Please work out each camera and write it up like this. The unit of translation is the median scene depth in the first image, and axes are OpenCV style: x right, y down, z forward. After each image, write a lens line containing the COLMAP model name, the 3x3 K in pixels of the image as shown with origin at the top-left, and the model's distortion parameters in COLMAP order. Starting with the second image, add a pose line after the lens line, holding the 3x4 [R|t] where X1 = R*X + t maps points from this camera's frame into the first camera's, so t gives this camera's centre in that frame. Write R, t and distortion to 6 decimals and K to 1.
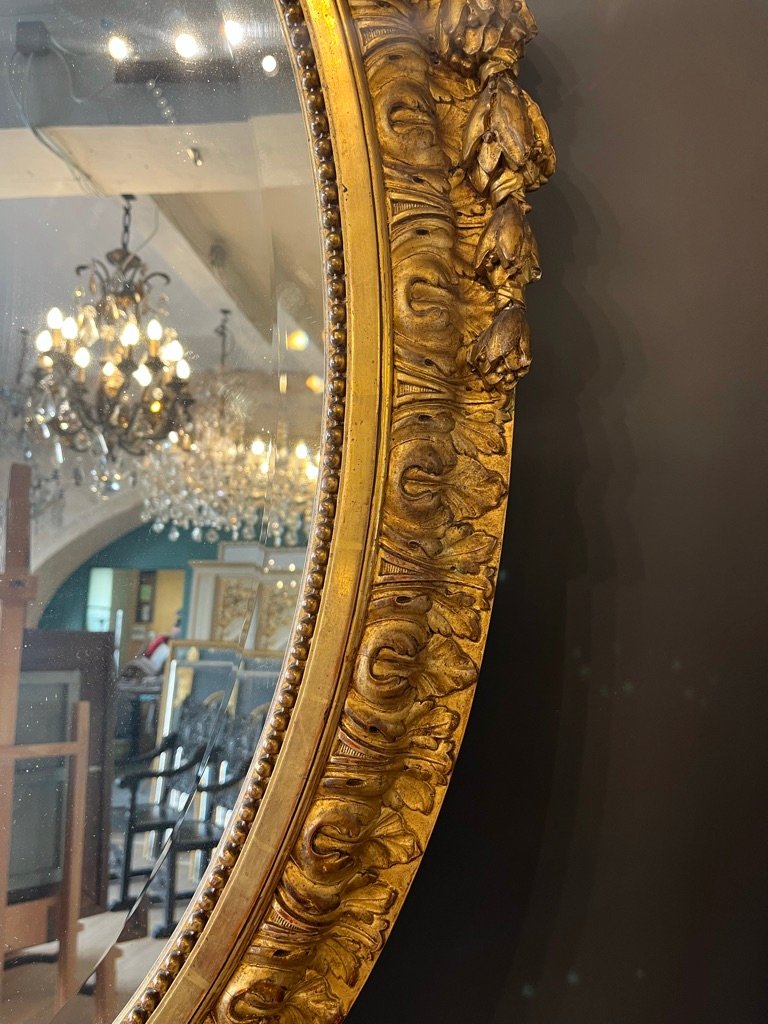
lens RADIAL K [[774.4, 0, 387.3], [0, 774.4, 519.3], [0, 0, 1]] dist [0.056811, -0.081497]
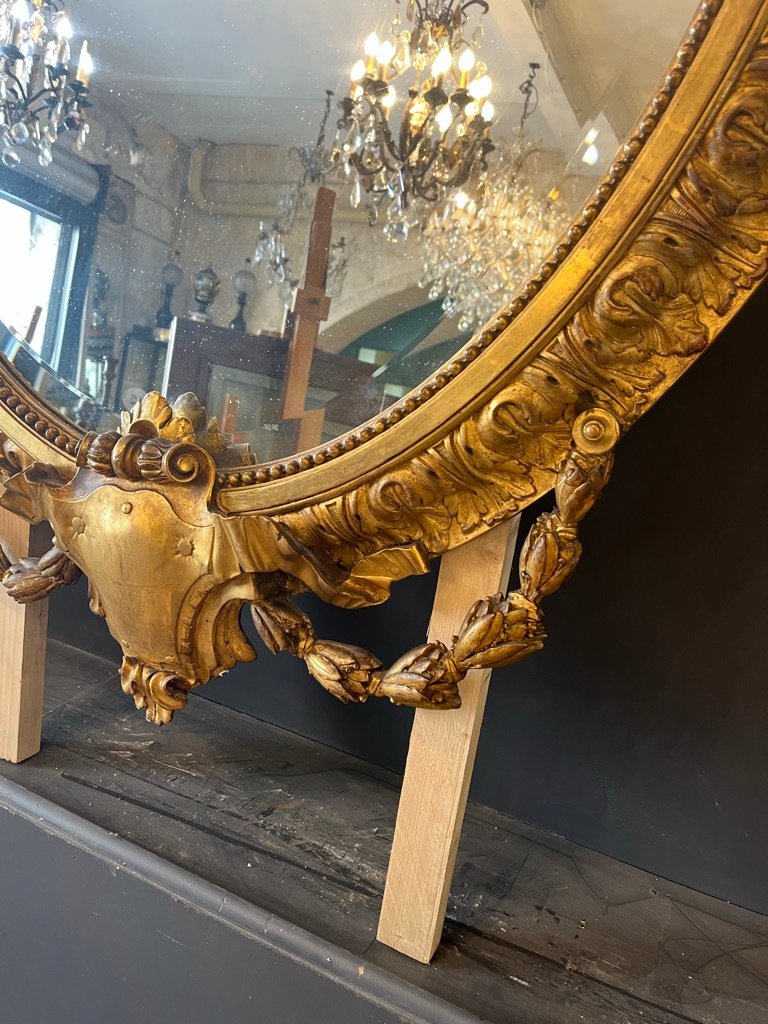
lens RADIAL K [[774.4, 0, 390.8], [0, 774.4, 518.4], [0, 0, 1]] dist [0.056811, -0.081497]
pose [[0.943515, 0.185935, -0.274239, -0.020786], [-0.127279, 0.967585, 0.218125, 0.114078], [0.305907, -0.170899, 0.936597, -0.024294]]
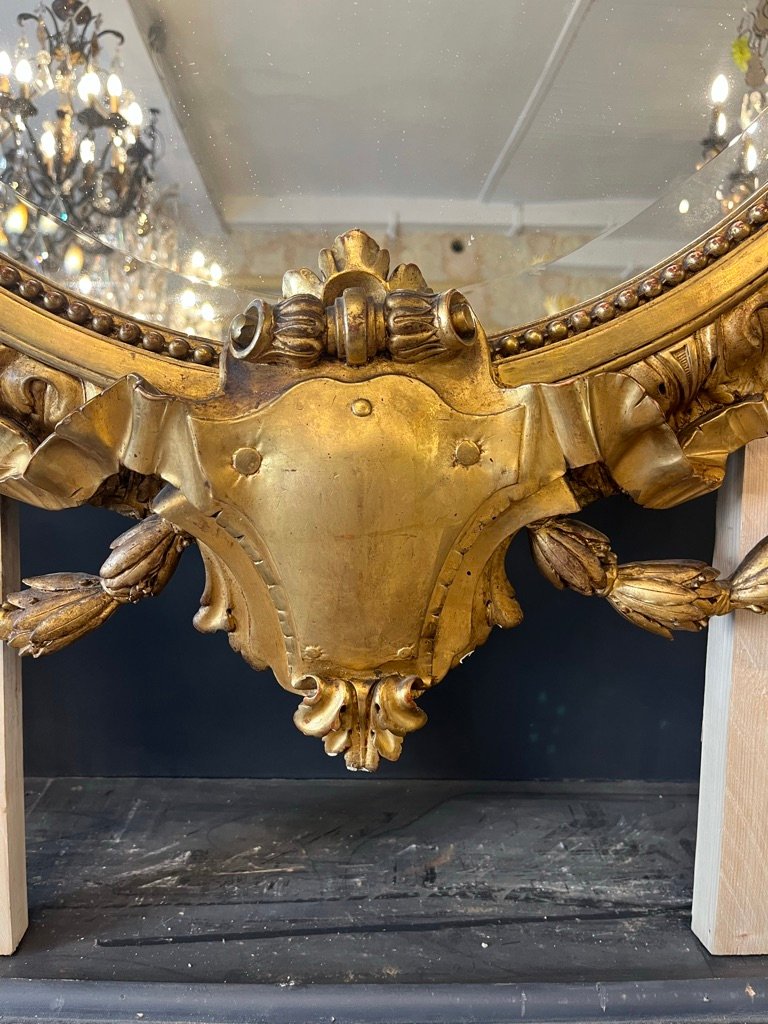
lens RADIAL K [[774.4, 0, 385.9], [0, 774.4, 511.2], [0, 0, 1]] dist [0.056811, -0.081497]
pose [[0.984967, 0.000085, 0.172742, -0.161986], [-0.016530, 0.995457, 0.093763, 0.170333], [-0.171949, -0.095209, 0.980494, 0.020594]]
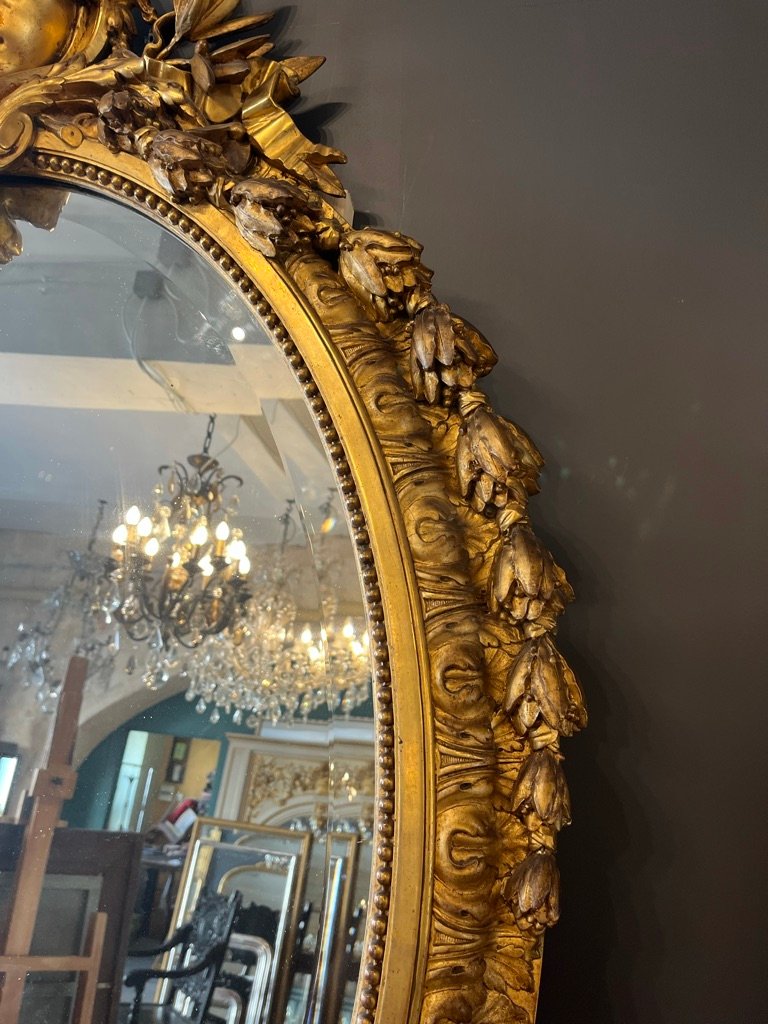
lens RADIAL K [[774.4, 0, 387.4], [0, 774.4, 511.4], [0, 0, 1]] dist [0.056811, -0.081497]
pose [[0.995079, 0.070072, -0.070056, -0.002722], [-0.082801, 0.976396, -0.199486, -0.084332], [0.054424, 0.204305, 0.977393, -0.031556]]
